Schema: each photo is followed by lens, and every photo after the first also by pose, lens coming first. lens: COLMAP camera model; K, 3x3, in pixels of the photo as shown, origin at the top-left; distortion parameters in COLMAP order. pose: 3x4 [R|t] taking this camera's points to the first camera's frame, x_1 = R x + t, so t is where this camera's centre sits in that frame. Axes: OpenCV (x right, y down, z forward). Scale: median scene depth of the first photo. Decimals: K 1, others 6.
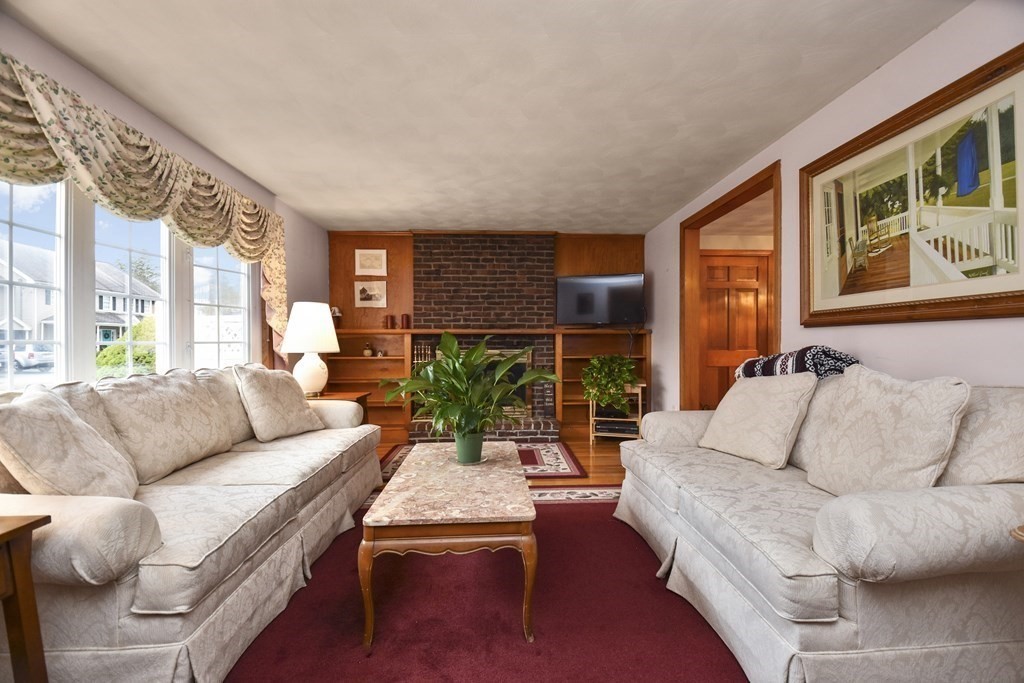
lens RADIAL K [[450.3, 0, 515.7], [0, 450.3, 339.5], [0, 0, 1]] dist [0.015924, -0.005284]
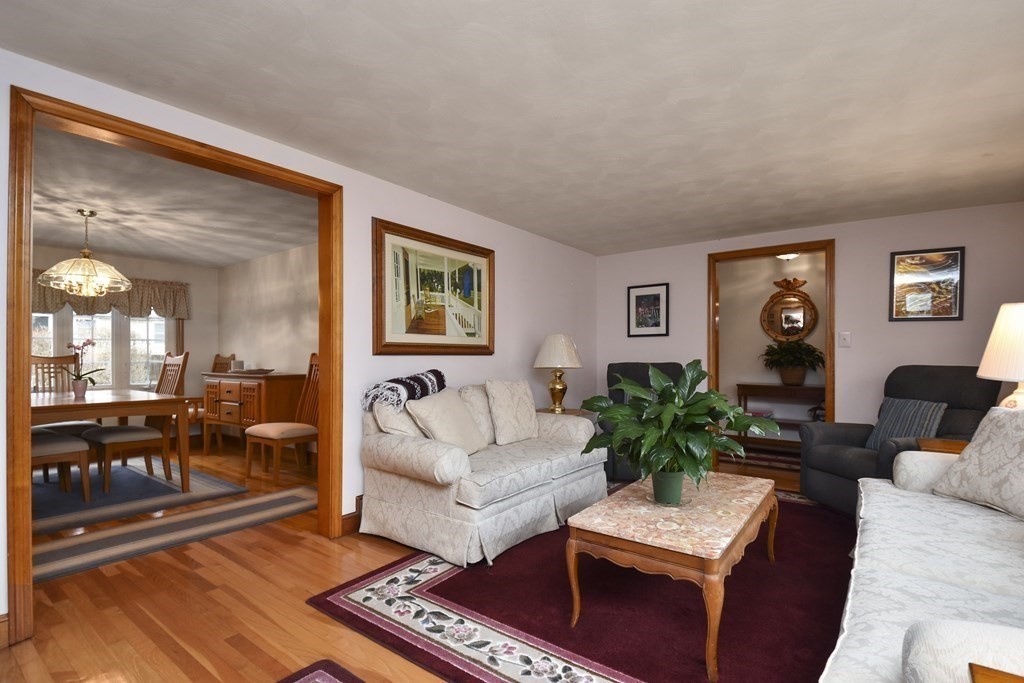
lens RADIAL K [[485.4, 0, 516.1], [0, 485.4, 359.6], [0, 0, 1]] dist [-0.003604, -0.000404]
pose [[-0.767342, 0.001666, 0.641235, -0.433312], [0.000711, 0.999998, -0.001748, -0.012620], [-0.641237, -0.000885, -0.767342, 1.699725]]
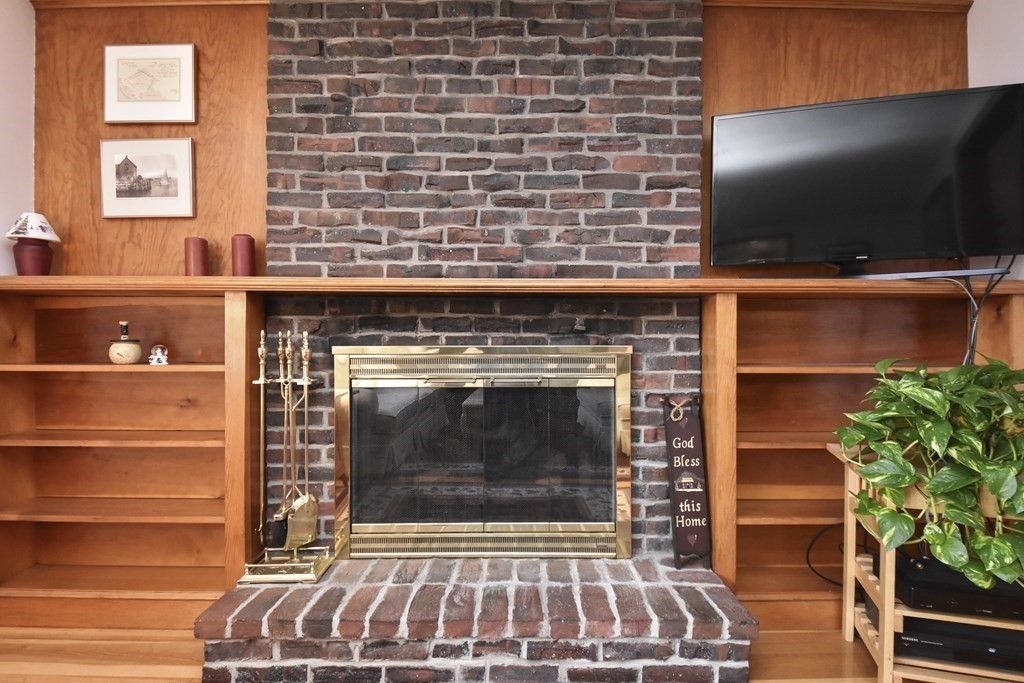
lens RADIAL K [[535.1, 0, 511.3], [0, 535.1, 344.5], [0, 0, 1]] dist [0.000968, 0.000061]
pose [[0.998494, 0.005291, -0.054606, -0.029217], [-0.005018, 0.999974, 0.005137, 0.020325], [0.054632, -0.004855, 0.998495, 0.619425]]
